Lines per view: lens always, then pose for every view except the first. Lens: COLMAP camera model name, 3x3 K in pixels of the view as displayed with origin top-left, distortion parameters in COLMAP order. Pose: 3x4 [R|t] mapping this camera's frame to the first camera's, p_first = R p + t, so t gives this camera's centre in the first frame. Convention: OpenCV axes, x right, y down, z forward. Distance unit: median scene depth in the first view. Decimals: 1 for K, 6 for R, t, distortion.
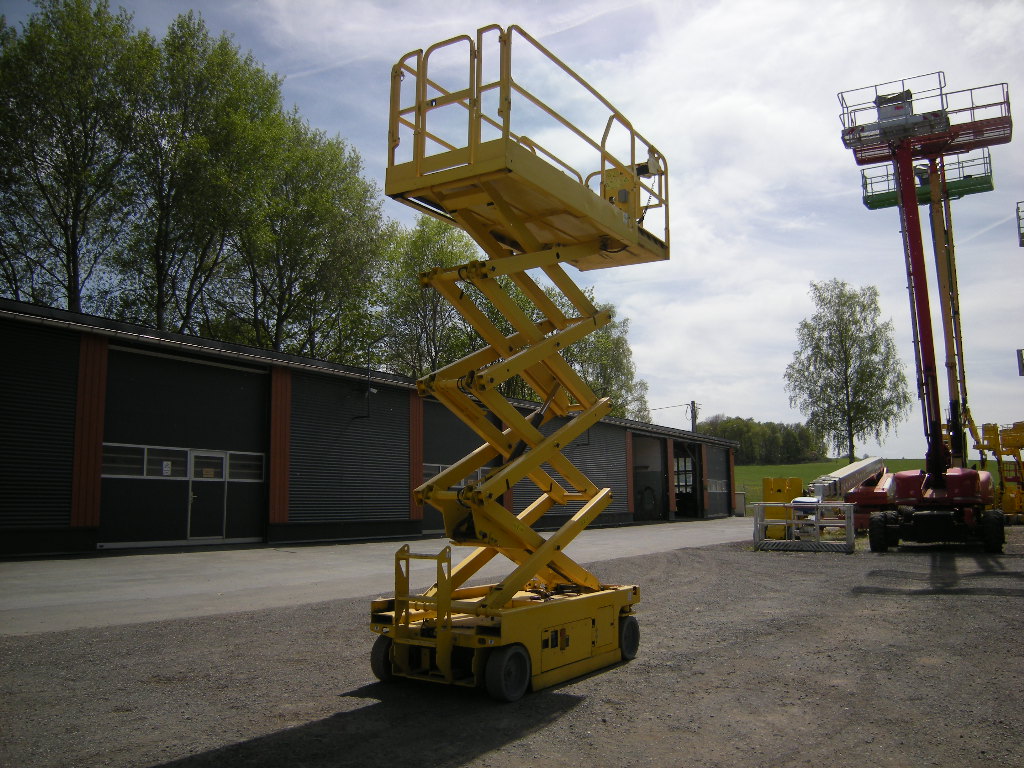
lens RADIAL K [[857.1, 0, 510.8], [0, 857.1, 384.5], [0, 0, 1]] dist [-0.115703, 0.048325]
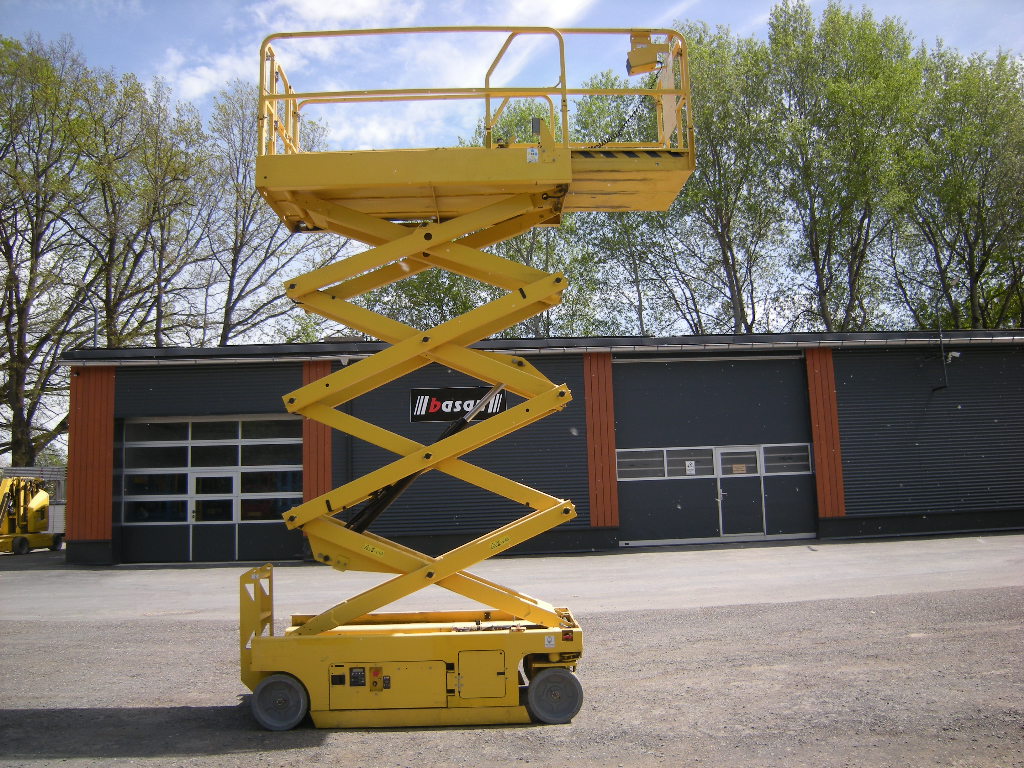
lens RADIAL K [[857.1, 0, 504.8], [0, 857.1, 374.6], [0, 0, 1]] dist [-0.115703, 0.048325]
pose [[0.566543, -0.131942, -0.813401, 0.314674], [0.139904, 0.988169, -0.062846, 0.020328], [0.812069, -0.078194, 0.578299, 0.216655]]
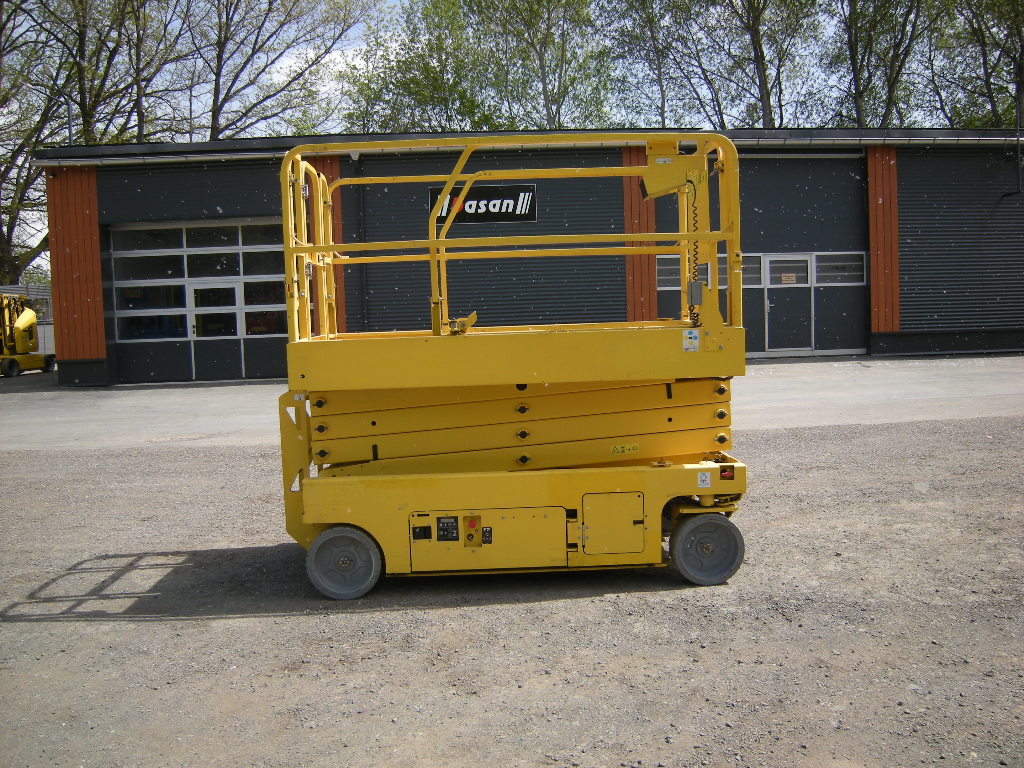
lens RADIAL K [[857.1, 0, 503.8], [0, 857.1, 373.4], [0, 0, 1]] dist [-0.115703, 0.048325]
pose [[0.574013, 0.040154, -0.817861, 0.216578], [0.140642, 0.979120, 0.146780, 0.028935], [0.806678, -0.199279, 0.556380, 0.233430]]
